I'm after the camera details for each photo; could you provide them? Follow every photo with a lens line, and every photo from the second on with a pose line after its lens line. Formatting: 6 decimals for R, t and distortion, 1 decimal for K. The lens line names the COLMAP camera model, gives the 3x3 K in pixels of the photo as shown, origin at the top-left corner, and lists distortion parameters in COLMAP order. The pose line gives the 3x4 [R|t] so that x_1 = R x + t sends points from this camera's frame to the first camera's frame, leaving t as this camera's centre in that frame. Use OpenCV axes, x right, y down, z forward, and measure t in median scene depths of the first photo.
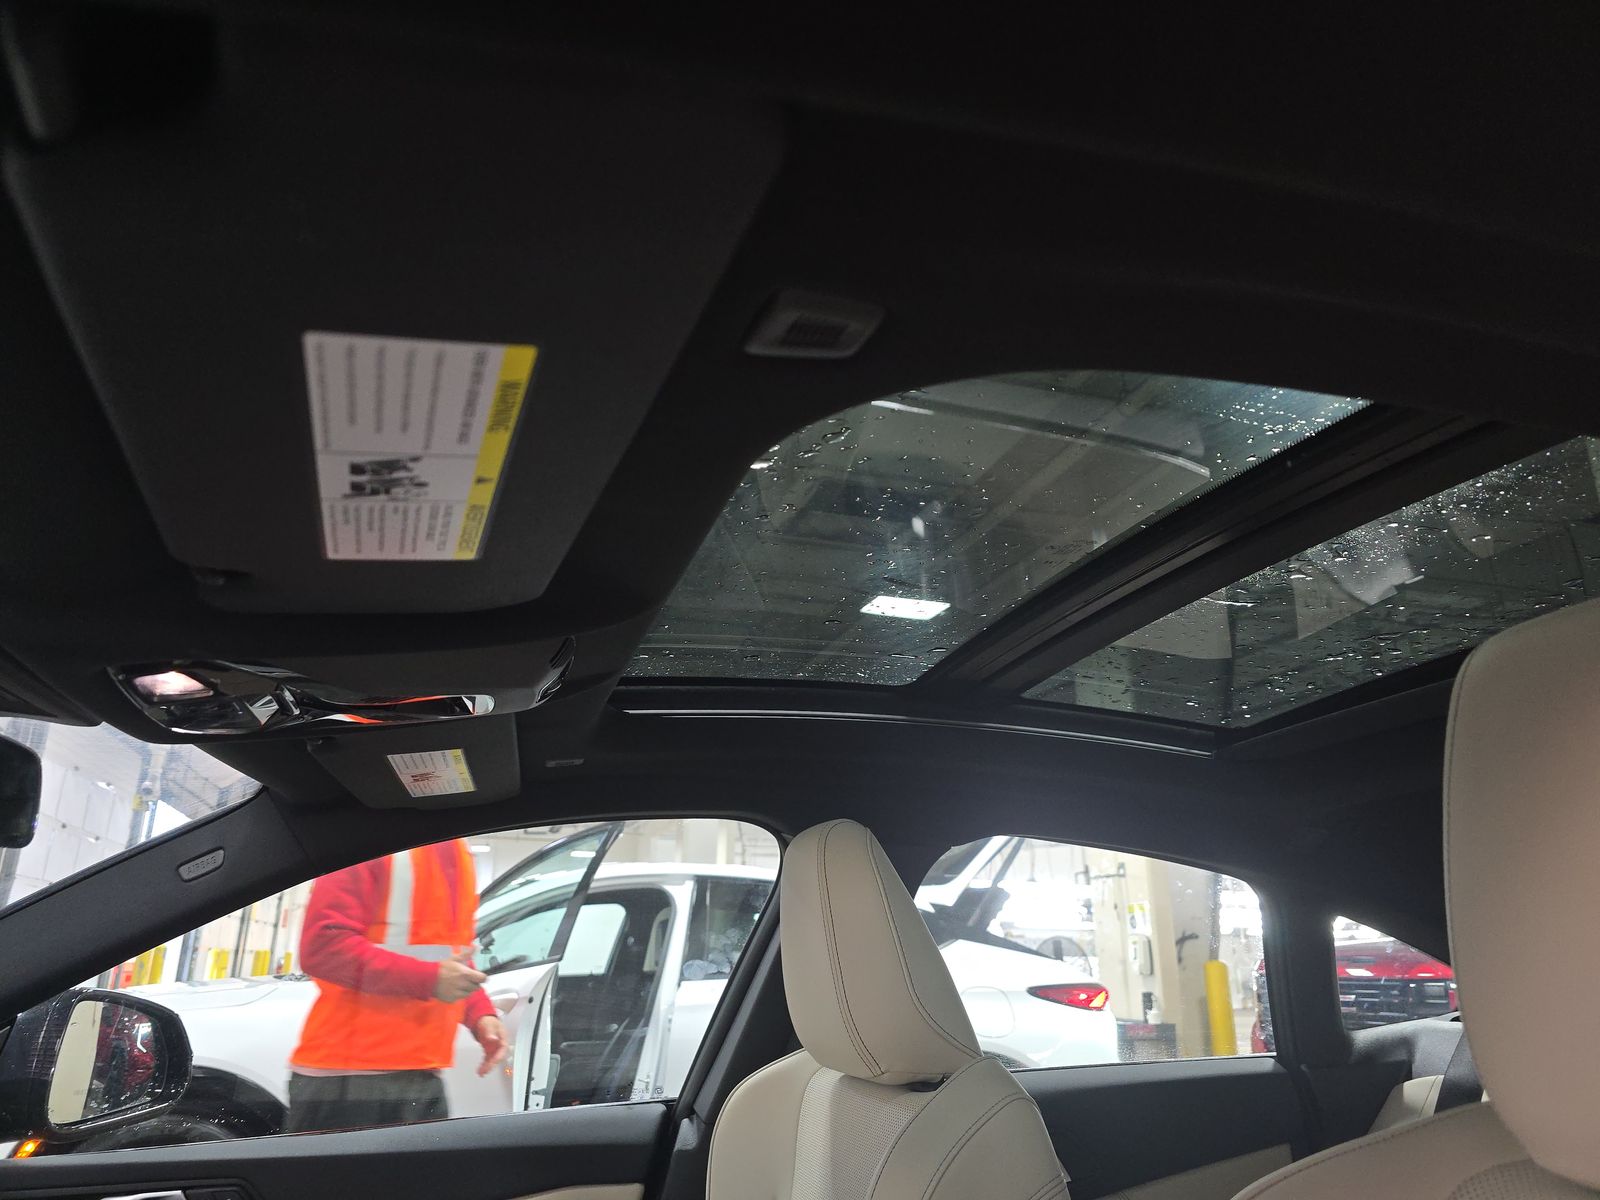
lens RADIAL K [[1086.8, 0, 800.0], [0, 1086.8, 600.0], [0, 0, 1]] dist [0.019005, -0.000318]
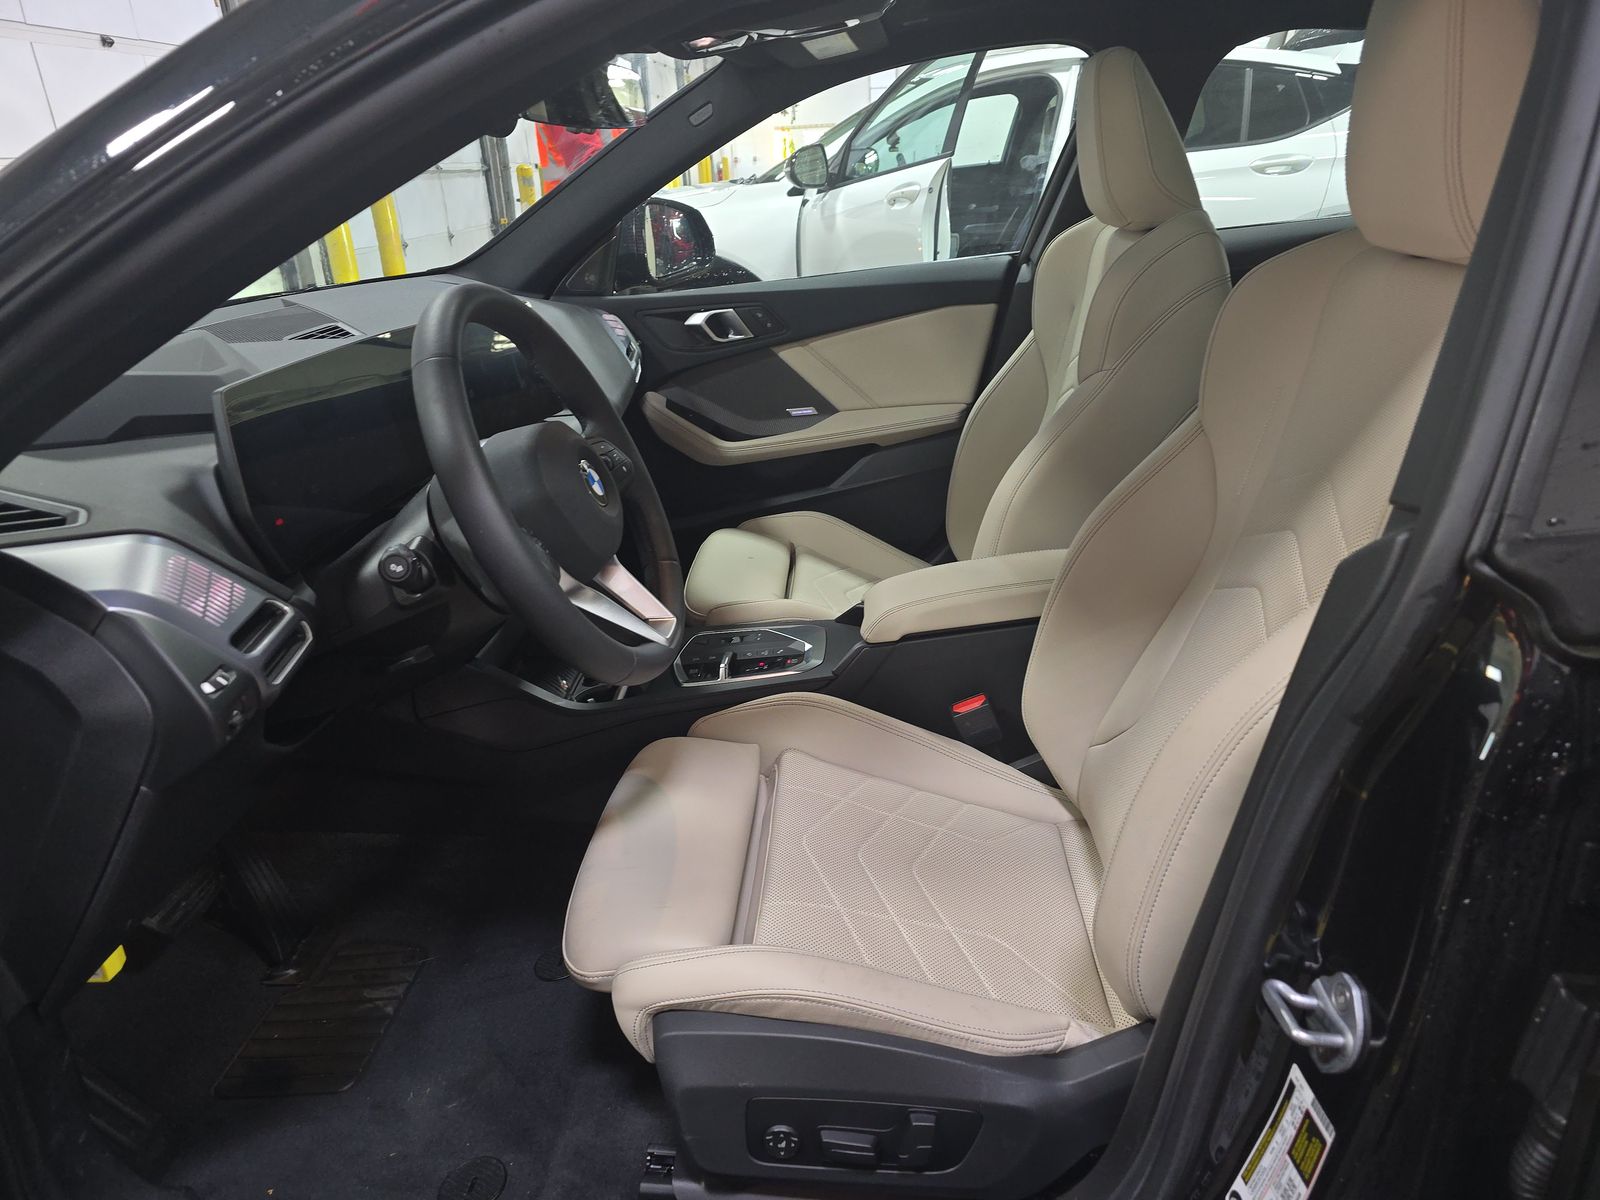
lens RADIAL K [[1086.8, 0, 800.0], [0, 1086.8, 600.0], [0, 0, 1]] dist [0.019005, -0.000318]
pose [[0.936440, 0.073030, -0.343142, 0.066538], [0.169694, 0.761774, 0.625223, -0.069423], [0.307057, -0.643713, 0.700963, -0.190059]]
